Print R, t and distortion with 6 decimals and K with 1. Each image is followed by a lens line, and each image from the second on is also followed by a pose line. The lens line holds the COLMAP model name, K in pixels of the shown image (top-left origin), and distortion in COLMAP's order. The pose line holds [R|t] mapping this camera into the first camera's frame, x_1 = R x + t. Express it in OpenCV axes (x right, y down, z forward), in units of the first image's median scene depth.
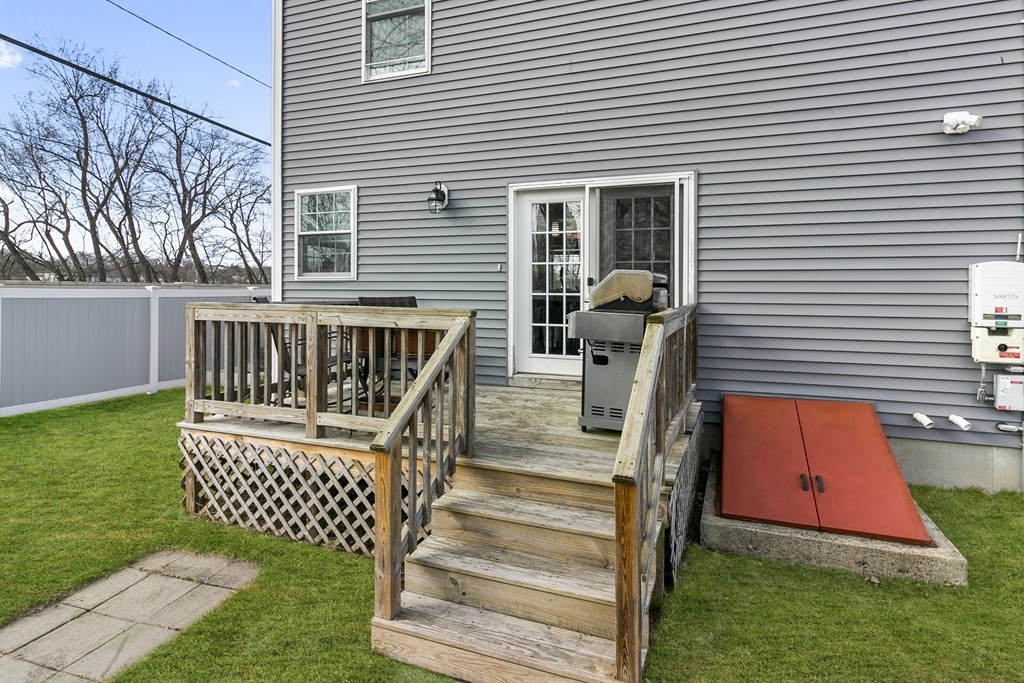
lens RADIAL K [[576.4, 0, 512.9], [0, 576.4, 281.7], [0, 0, 1]] dist [-0.005283, -0.000554]
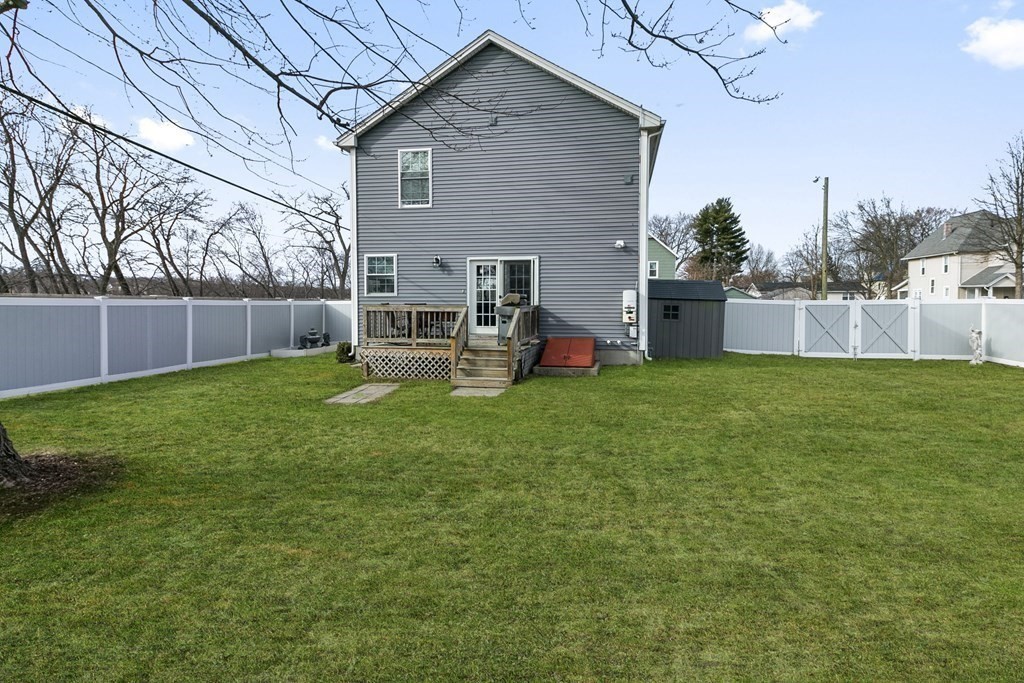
lens RADIAL K [[576.4, 0, 518.4], [0, 576.4, 314.3], [0, 0, 1]] dist [-0.005283, -0.000554]
pose [[0.984508, -0.007929, 0.175163, -0.233948], [0.001201, 0.999258, 0.038485, -0.020908], [-0.175338, -0.037678, 0.983787, -1.534784]]
